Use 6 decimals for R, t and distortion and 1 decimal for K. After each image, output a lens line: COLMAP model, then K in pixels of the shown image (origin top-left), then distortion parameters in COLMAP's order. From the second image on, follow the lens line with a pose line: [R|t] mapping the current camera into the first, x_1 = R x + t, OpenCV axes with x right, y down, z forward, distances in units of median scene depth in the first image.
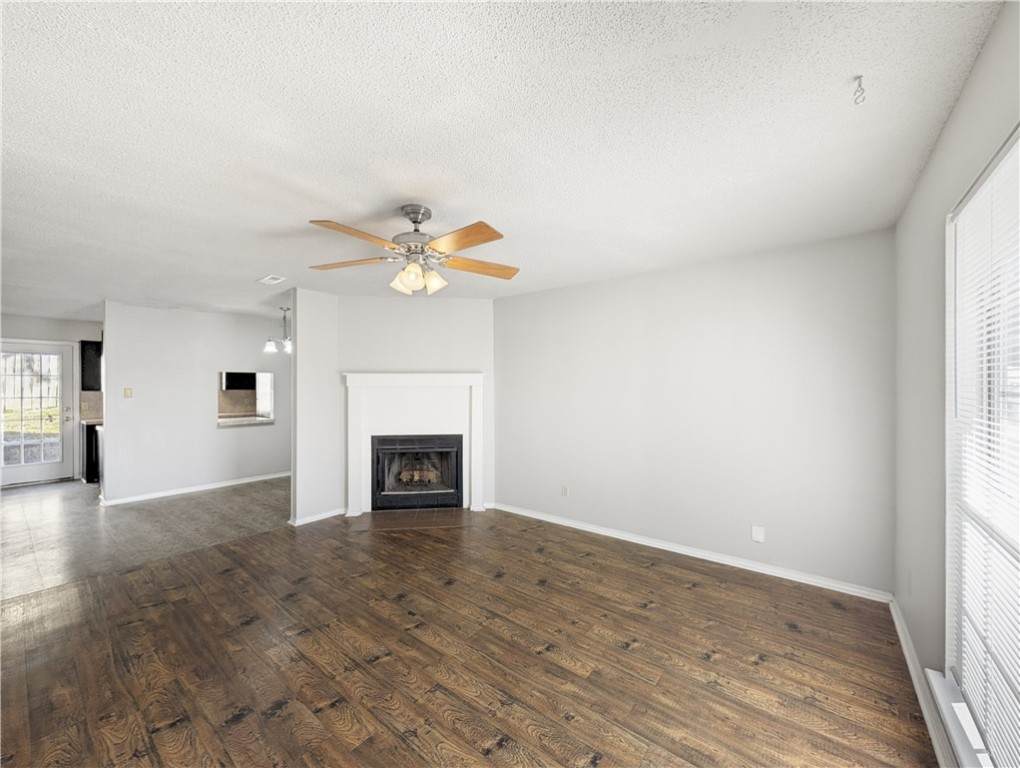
lens RADIAL K [[396.2, 0, 512.9], [0, 396.2, 383.4], [0, 0, 1]] dist [0.006316, -0.000138]
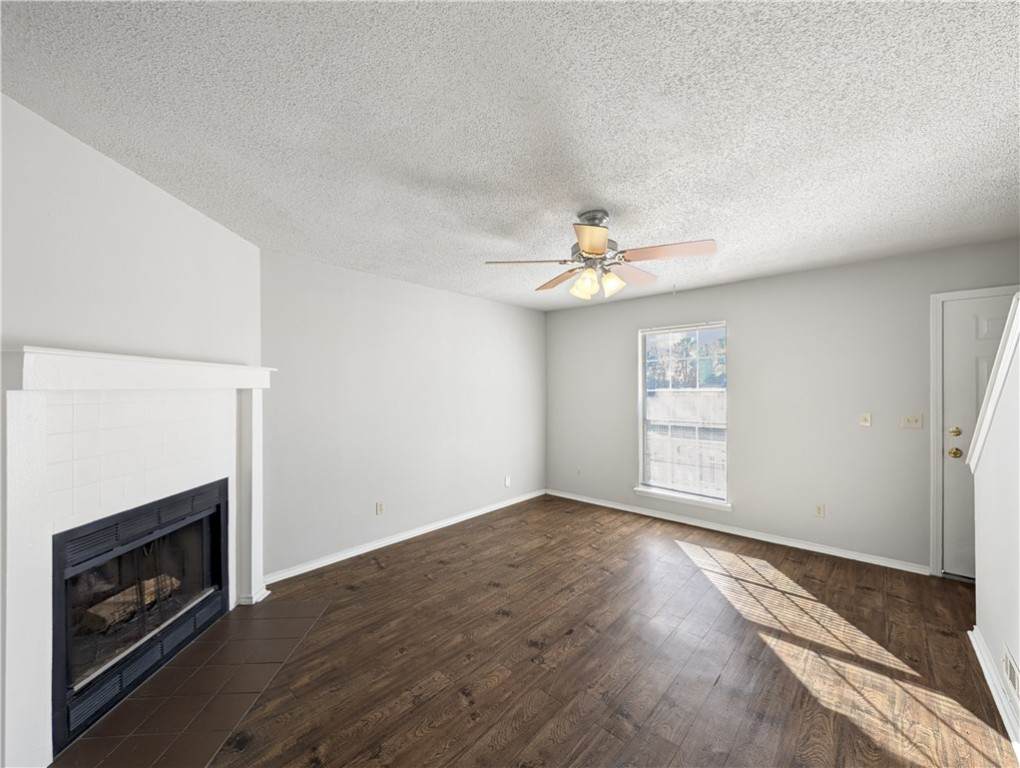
lens RADIAL K [[396.2, 0, 510.7], [0, 396.2, 387.6], [0, 0, 1]] dist [0.006316, -0.000138]
pose [[0.091621, 0.003109, 0.995789, -1.134108], [-0.005747, 0.999980, -0.002593, 0.007093], [-0.995777, -0.005485, 0.091637, 0.998863]]
